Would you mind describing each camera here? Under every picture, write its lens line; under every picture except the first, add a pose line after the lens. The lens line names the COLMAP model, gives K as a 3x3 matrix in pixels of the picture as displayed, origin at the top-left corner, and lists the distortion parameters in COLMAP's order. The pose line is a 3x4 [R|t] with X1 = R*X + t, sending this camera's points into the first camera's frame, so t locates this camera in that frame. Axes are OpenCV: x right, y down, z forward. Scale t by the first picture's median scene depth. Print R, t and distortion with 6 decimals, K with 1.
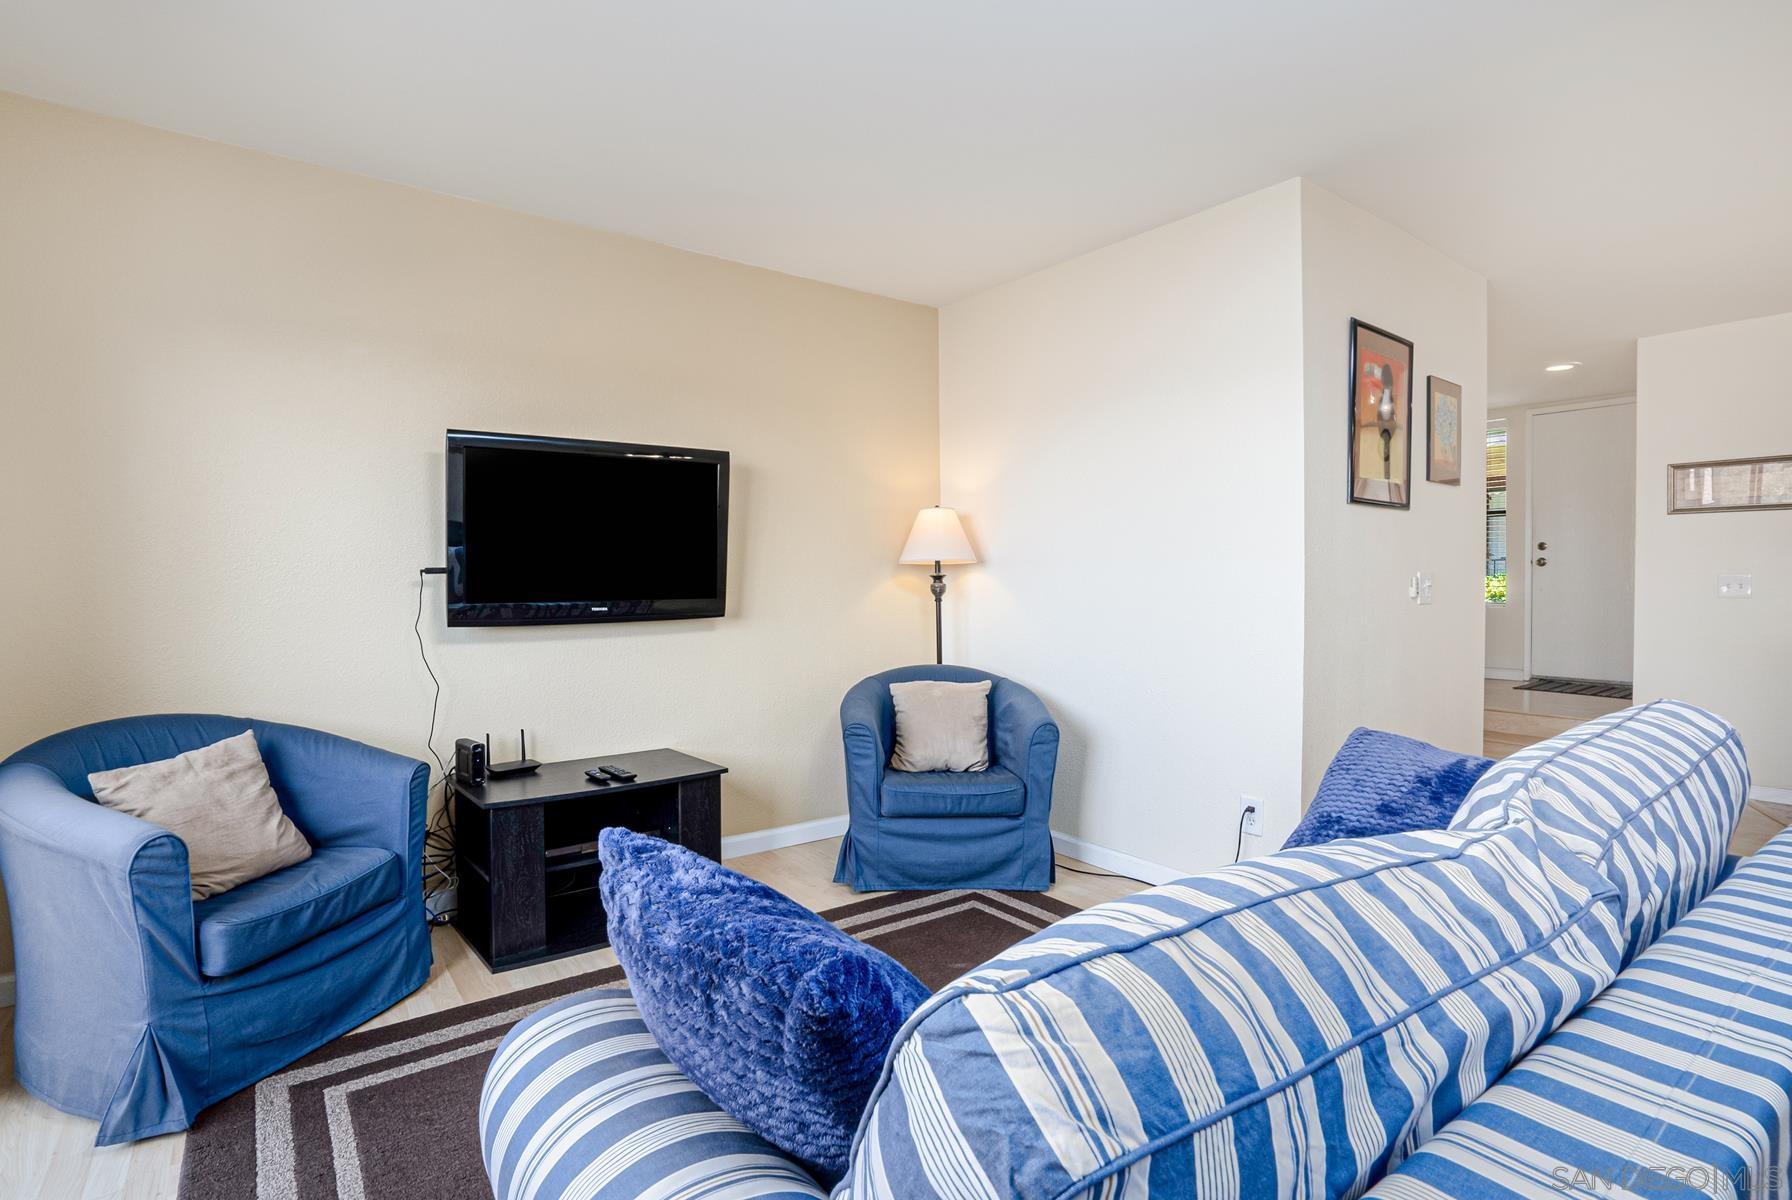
lens RADIAL K [[837.4, 0, 896.0], [0, 837.4, 600.0], [0, 0, 1]] dist [-0.068540, 0.029995]
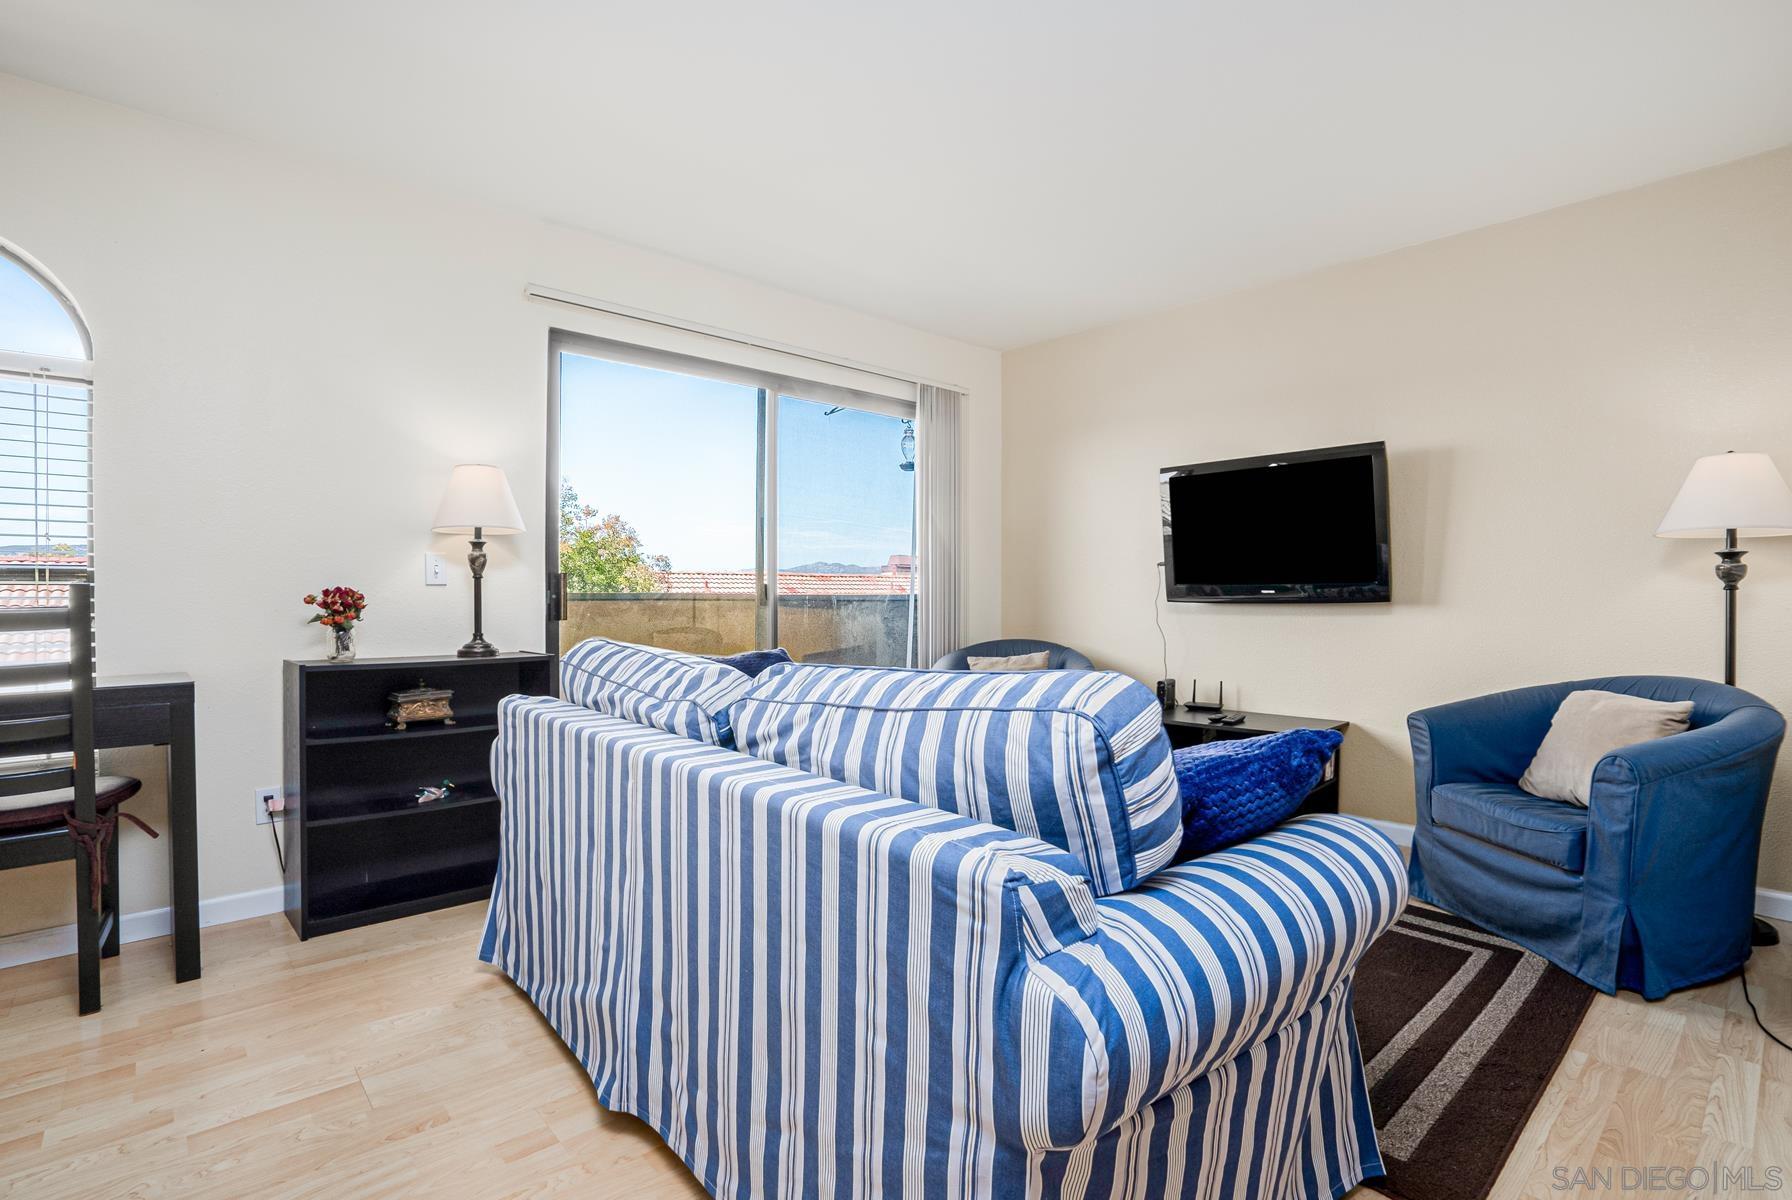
lens RADIAL K [[848.8, 0, 898.0], [0, 848.8, 605.6], [0, 0, 1]] dist [-0.056856, 0.020749]
pose [[0.094197, 0.015897, -0.995427, 0.753875], [-0.026596, 0.999556, 0.013446, 0.026952], [0.995198, 0.025208, 0.094578, 0.306961]]
